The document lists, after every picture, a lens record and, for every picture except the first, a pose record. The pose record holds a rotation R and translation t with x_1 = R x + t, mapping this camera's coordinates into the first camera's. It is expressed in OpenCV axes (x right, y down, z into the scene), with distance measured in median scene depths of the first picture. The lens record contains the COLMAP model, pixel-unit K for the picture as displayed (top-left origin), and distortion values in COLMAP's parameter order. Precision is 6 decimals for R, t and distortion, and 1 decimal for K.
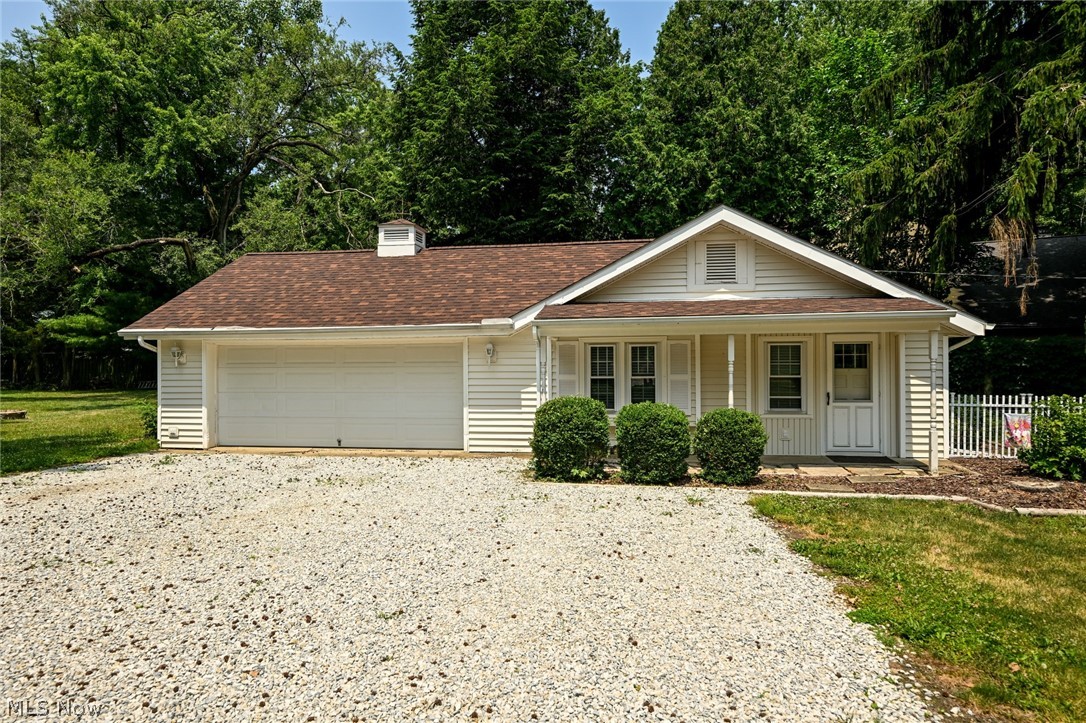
lens RADIAL K [[686.1, 0, 541.7], [0, 686.1, 359.8], [0, 0, 1]] dist [0.001110, 0.000081]
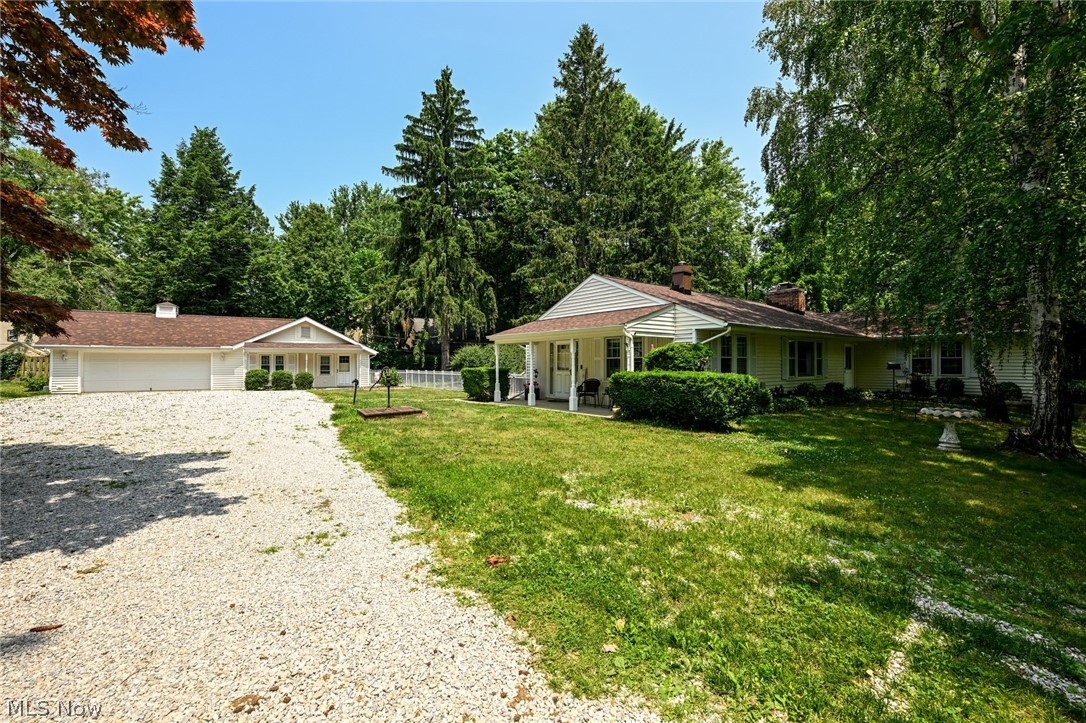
lens RADIAL K [[440.2, 0, 537.1], [0, 440.2, 360.5], [0, 0, 1]] dist [-0.000732, 0.000003]
pose [[0.779019, 0.012855, 0.626868, -0.212792], [-0.002626, 0.999848, -0.017240, 0.036448], [-0.626994, 0.011784, 0.778935, -1.415842]]
